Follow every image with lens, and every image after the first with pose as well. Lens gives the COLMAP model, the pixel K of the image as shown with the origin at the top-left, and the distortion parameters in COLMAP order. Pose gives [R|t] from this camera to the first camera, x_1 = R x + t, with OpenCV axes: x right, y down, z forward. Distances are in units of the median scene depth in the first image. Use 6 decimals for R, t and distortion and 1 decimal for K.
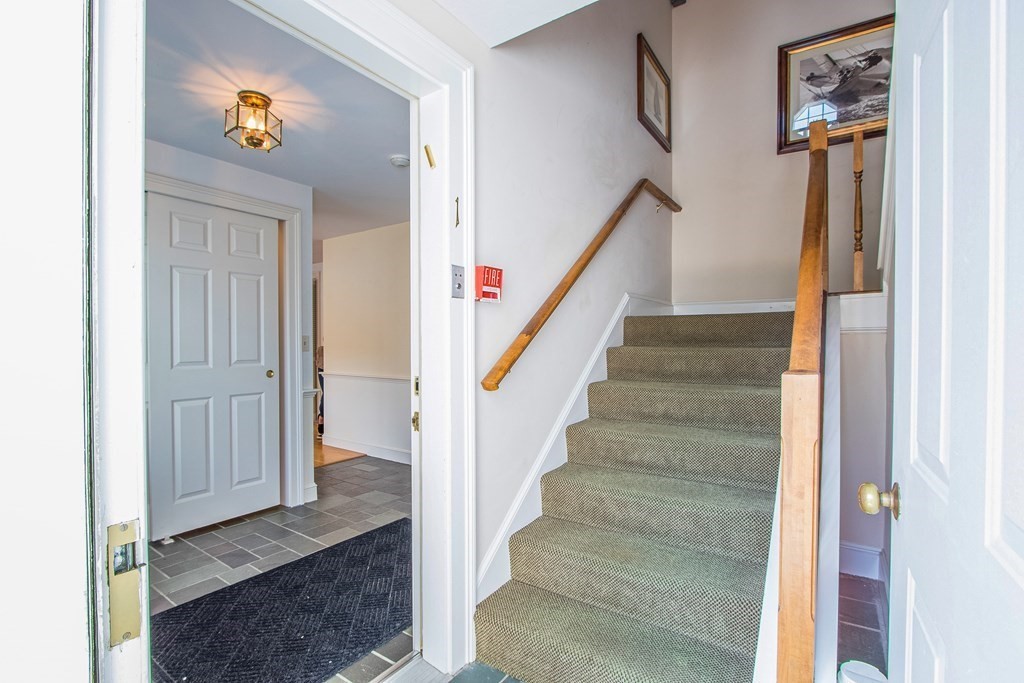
lens RADIAL K [[473.5, 0, 511.2], [0, 473.5, 343.3], [0, 0, 1]] dist [-0.018626, 0.002777]
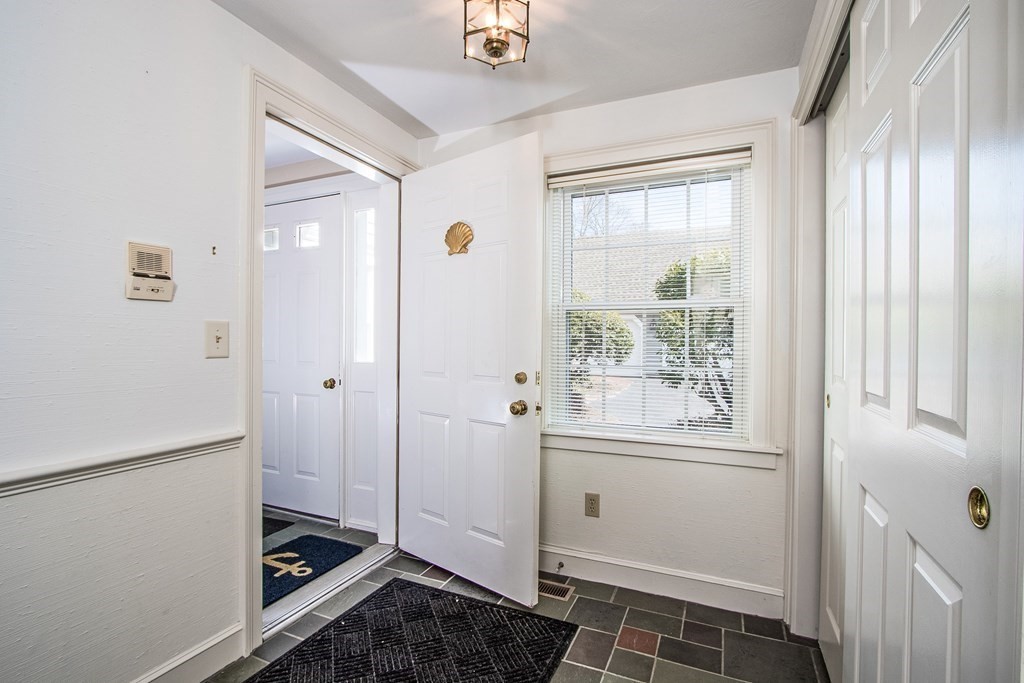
lens RADIAL K [[473.5, 0, 511.8], [0, 473.5, 342.6], [0, 0, 1]] dist [-0.018626, 0.002777]
pose [[-0.983048, -0.000171, -0.183350, -0.514398], [-0.003213, 0.999862, 0.016298, -0.016818], [0.183321, 0.016611, -0.982913, 1.950062]]
